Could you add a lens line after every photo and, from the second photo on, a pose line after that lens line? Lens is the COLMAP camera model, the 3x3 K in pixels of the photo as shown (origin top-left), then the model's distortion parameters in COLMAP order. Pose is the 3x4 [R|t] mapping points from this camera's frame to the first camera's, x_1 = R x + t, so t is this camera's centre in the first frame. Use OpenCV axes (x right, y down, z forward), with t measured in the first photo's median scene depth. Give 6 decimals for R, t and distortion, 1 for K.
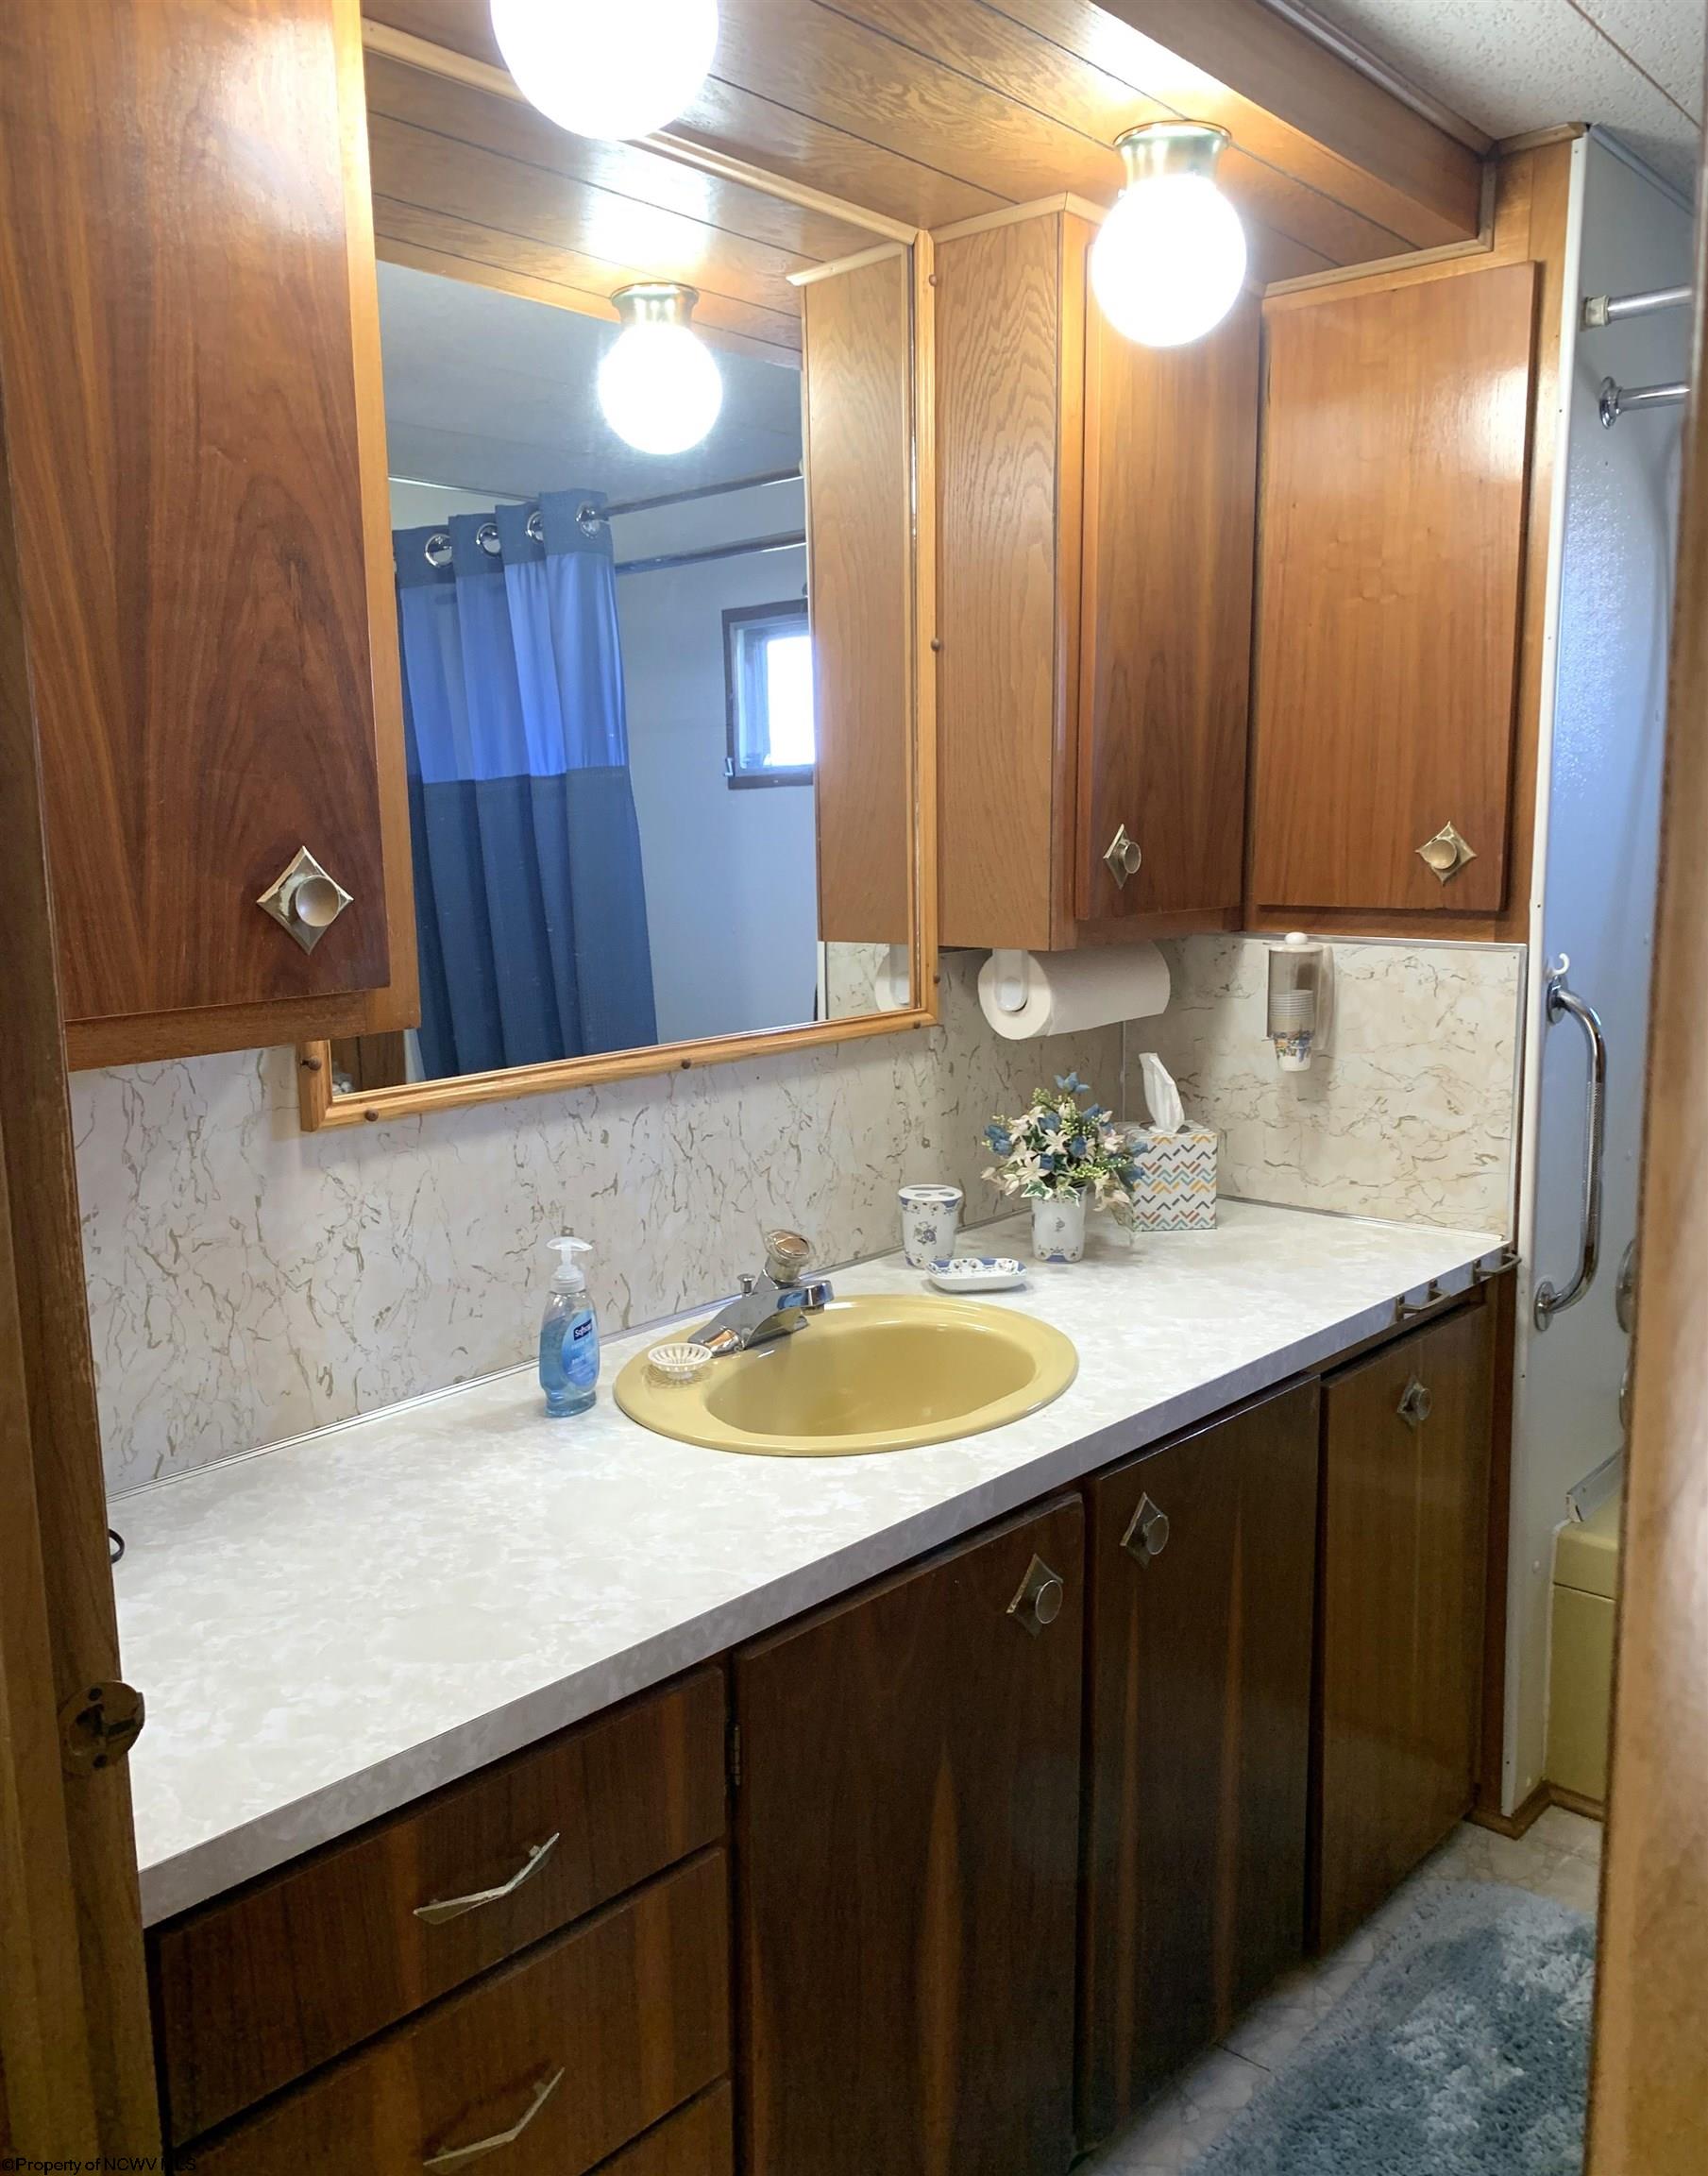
lens RADIAL K [[1718.0, 0, 856.0], [0, 1718.0, 1083.6], [0, 0, 1]] dist [-0.002774, -0.003956]
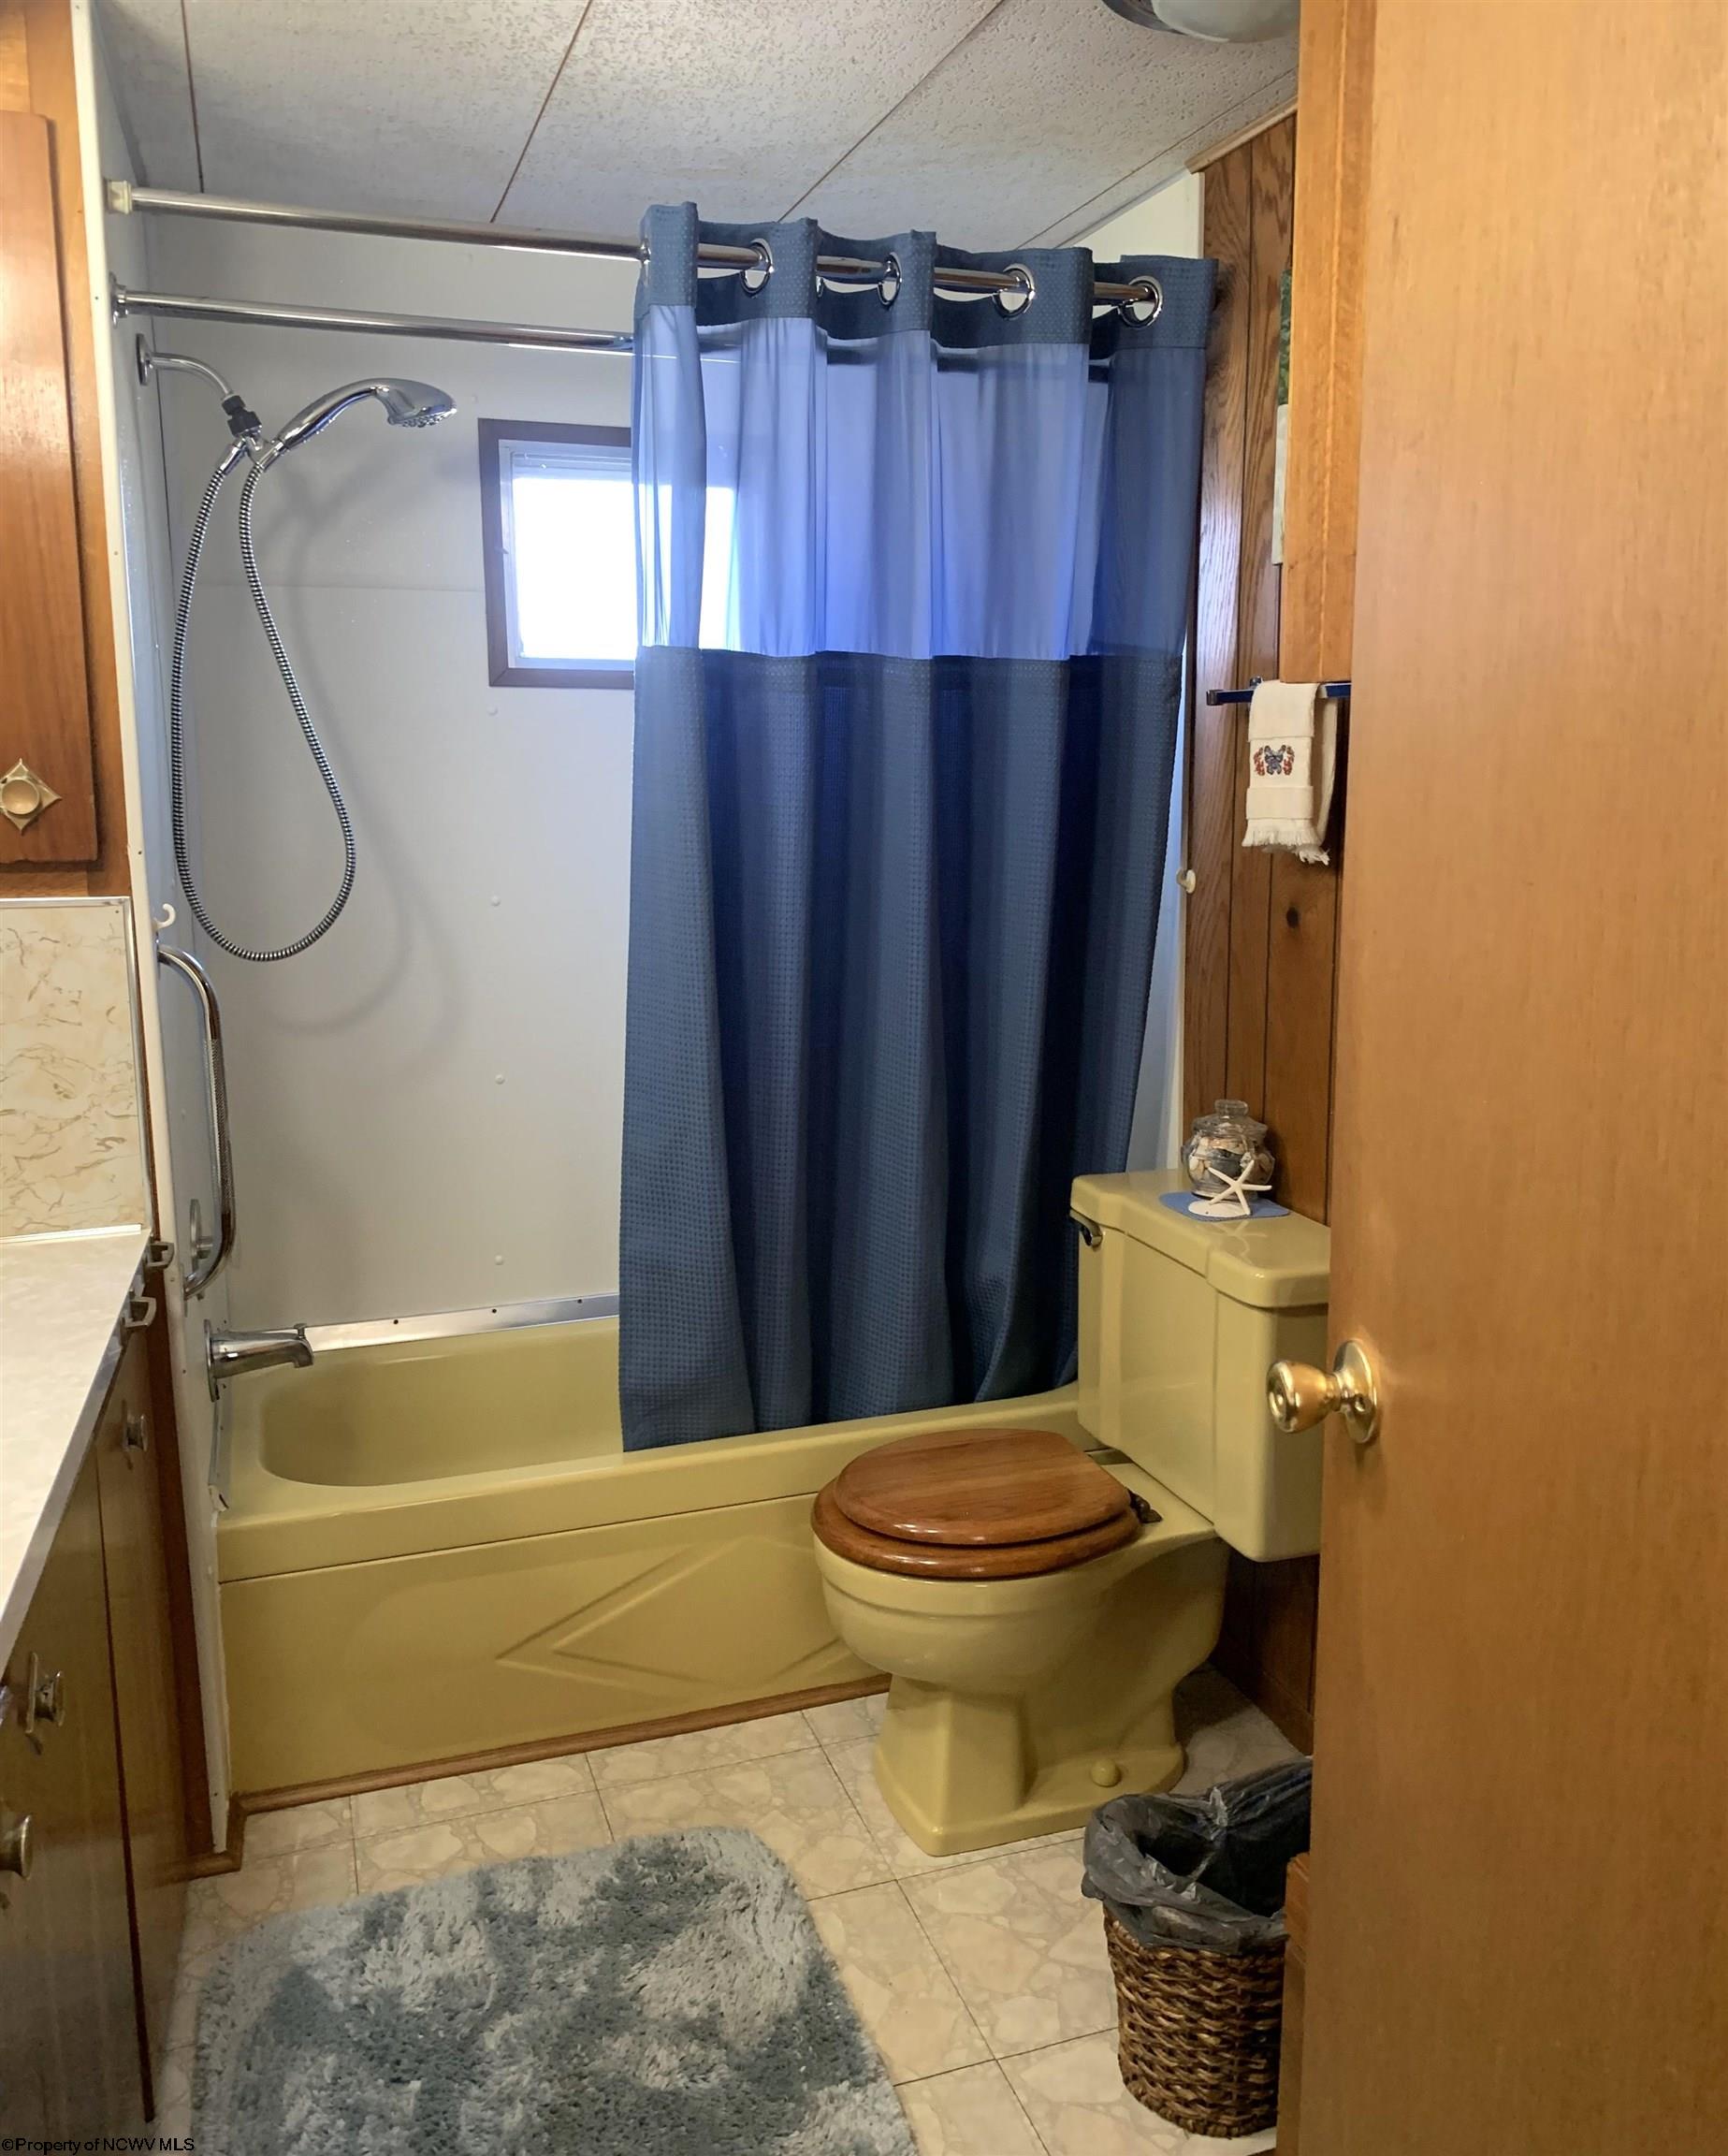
lens RADIAL K [[1751.7, 0, 865.5], [0, 1751.7, 1012.7], [0, 0, 1]] dist [0.002073, -0.005294]
pose [[0.501440, -0.122798, 0.856433, -0.203376], [0.131988, 0.989148, 0.064548, -0.029375], [-0.855065, 0.080672, 0.512206, 0.211029]]
